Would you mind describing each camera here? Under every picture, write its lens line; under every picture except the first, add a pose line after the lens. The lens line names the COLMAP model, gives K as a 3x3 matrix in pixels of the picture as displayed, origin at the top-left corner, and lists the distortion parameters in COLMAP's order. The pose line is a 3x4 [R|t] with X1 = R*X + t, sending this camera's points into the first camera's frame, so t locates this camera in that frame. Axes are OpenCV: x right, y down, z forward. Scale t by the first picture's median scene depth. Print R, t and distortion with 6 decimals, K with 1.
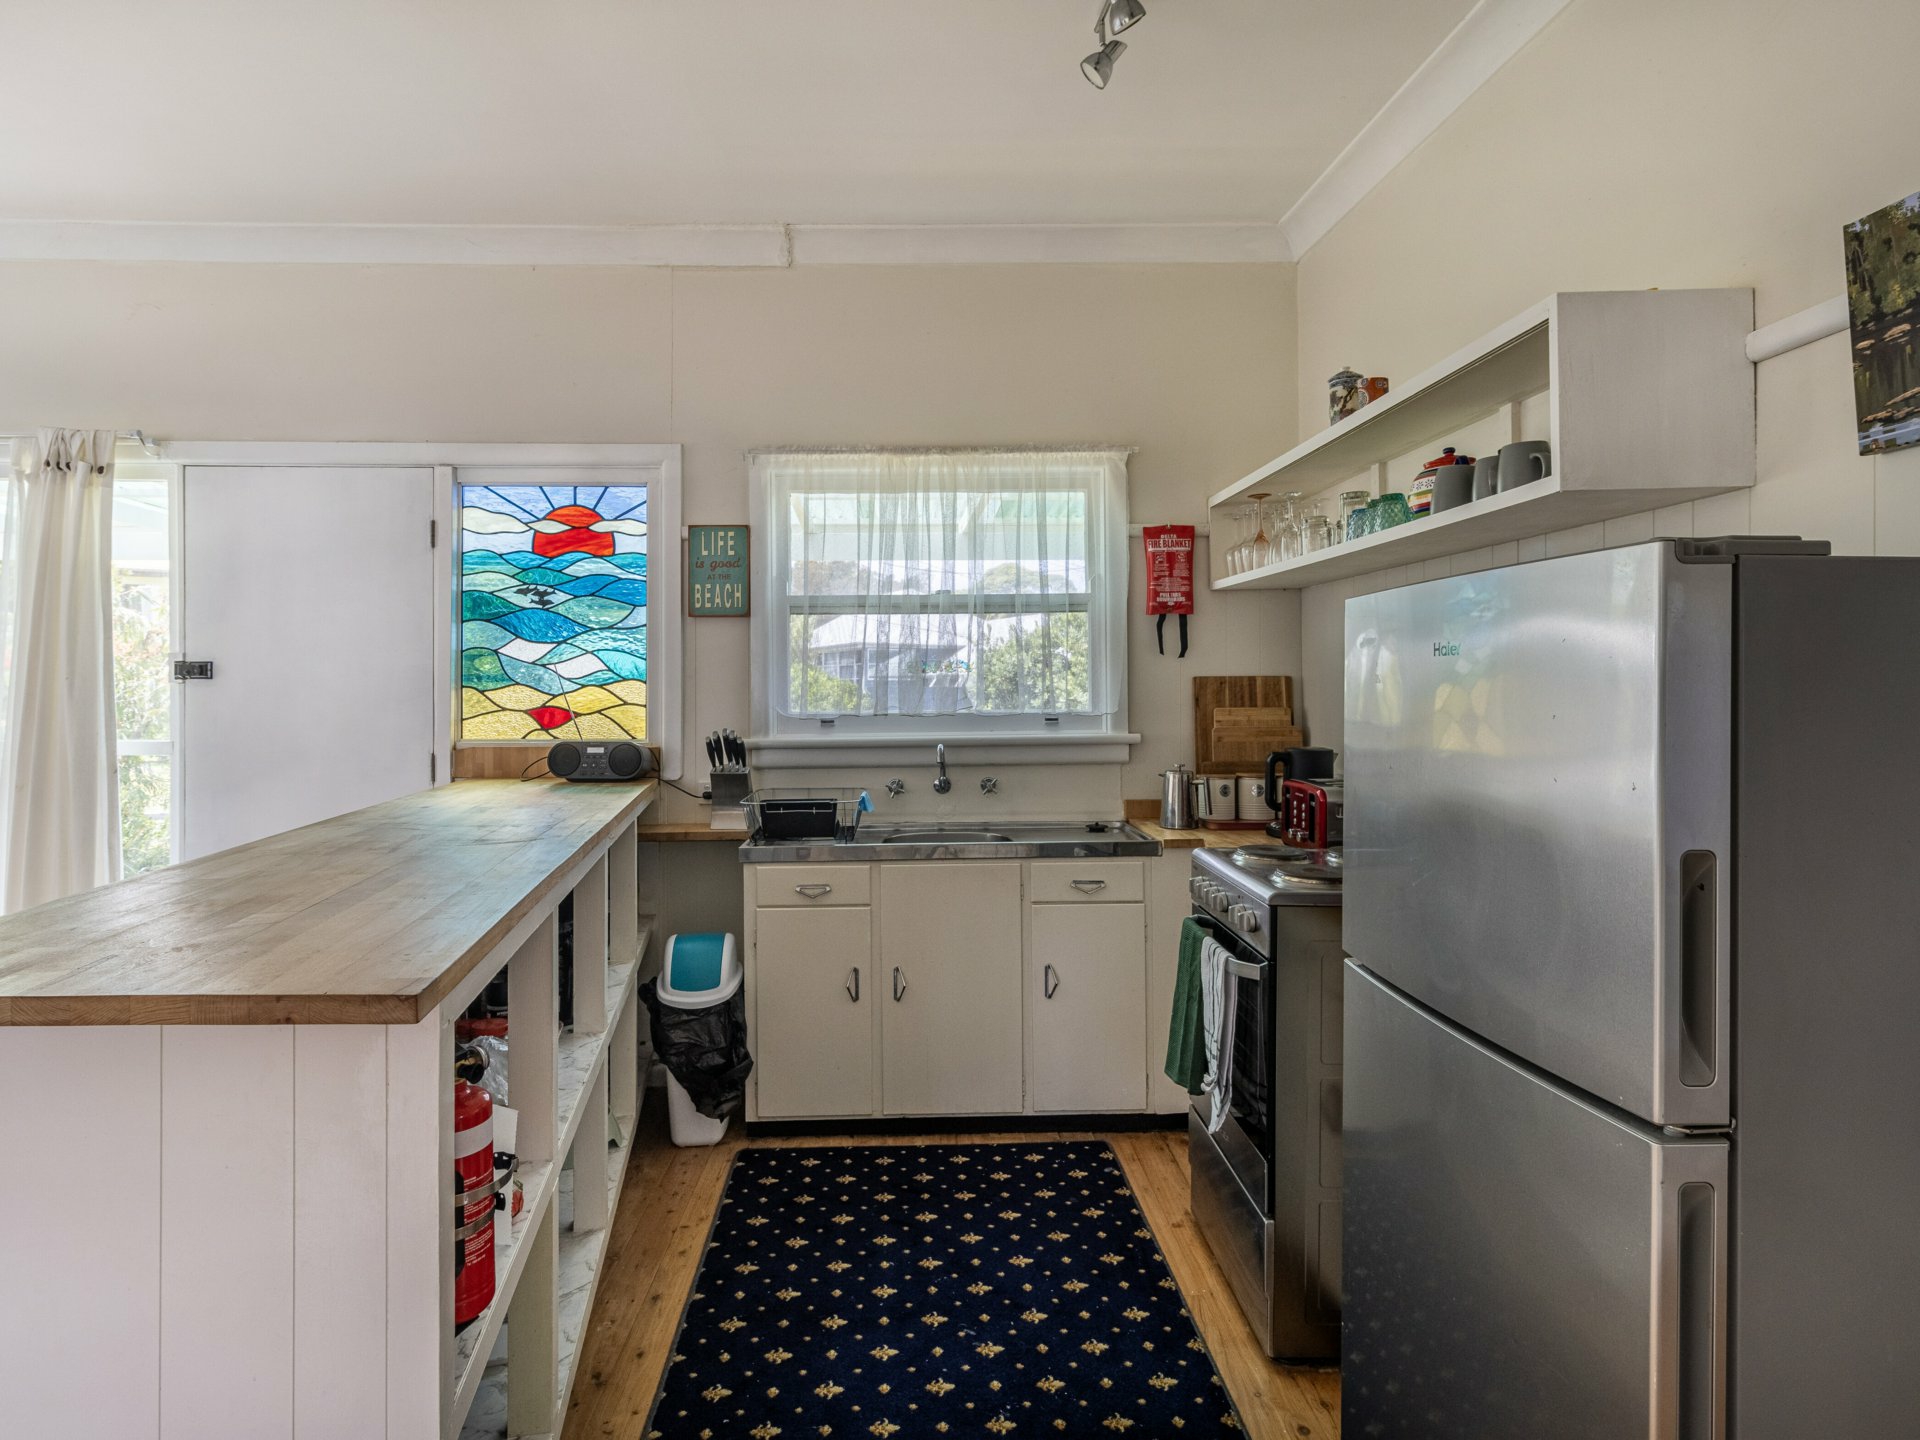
lens RADIAL K [[1024.0, 0, 949.1], [0, 1024.0, 690.3], [0, 0, 1]] dist [0.002577, 0.000290]
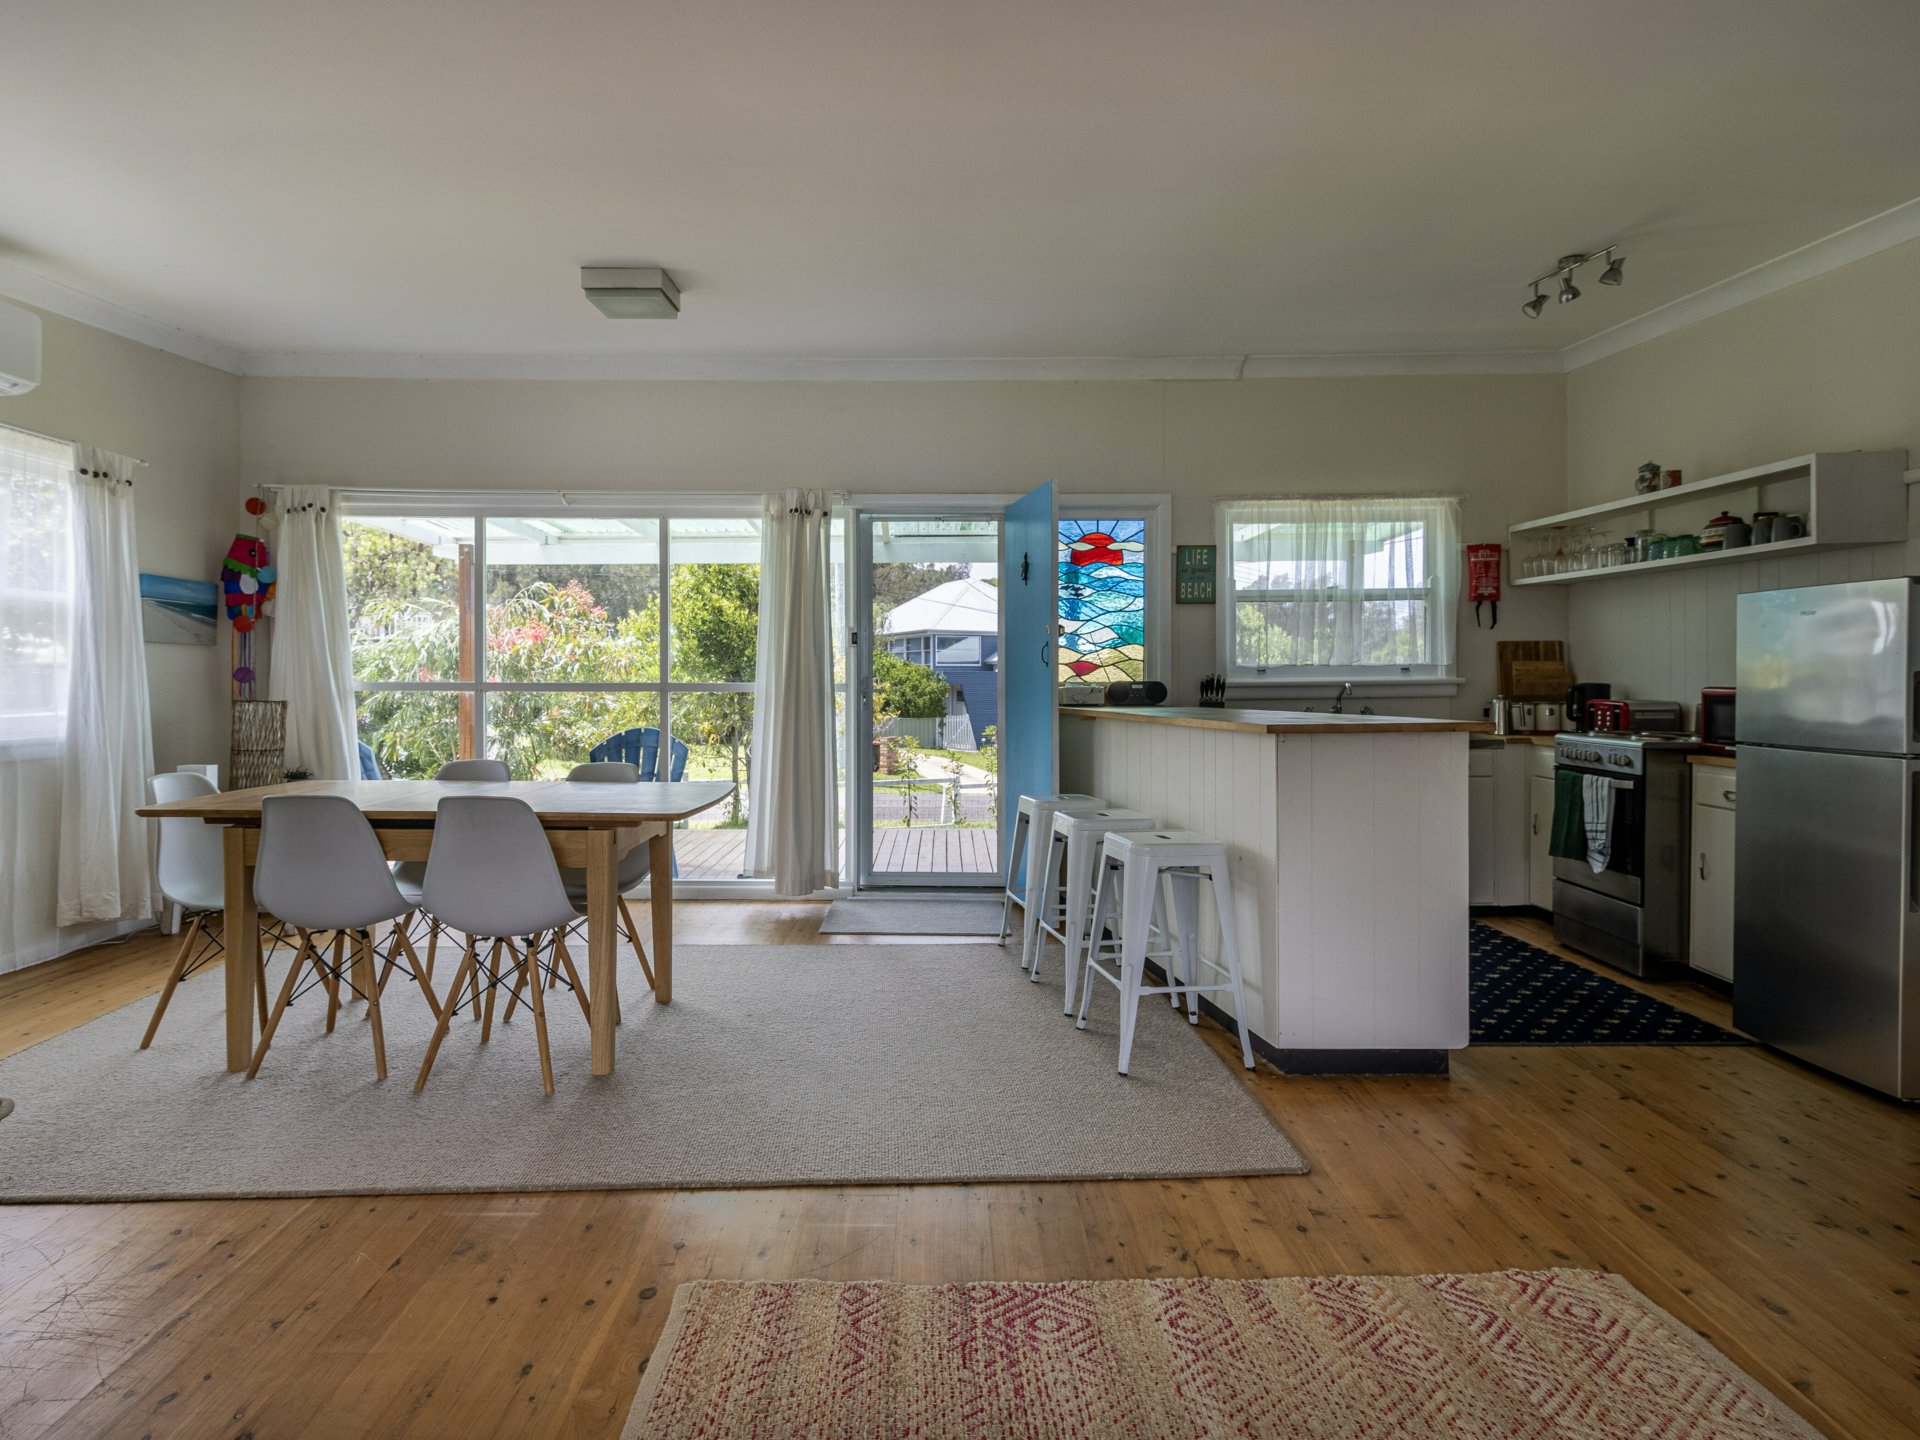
lens RADIAL K [[1024.0, 0, 949.1], [0, 1024.0, 690.3], [0, 0, 1]] dist [0.002577, 0.000290]
pose [[0.999728, -0.000772, -0.023319, -0.564466], [0.001038, 0.999934, 0.011403, 0.042969], [0.023309, -0.011424, 0.999663, -0.580979]]
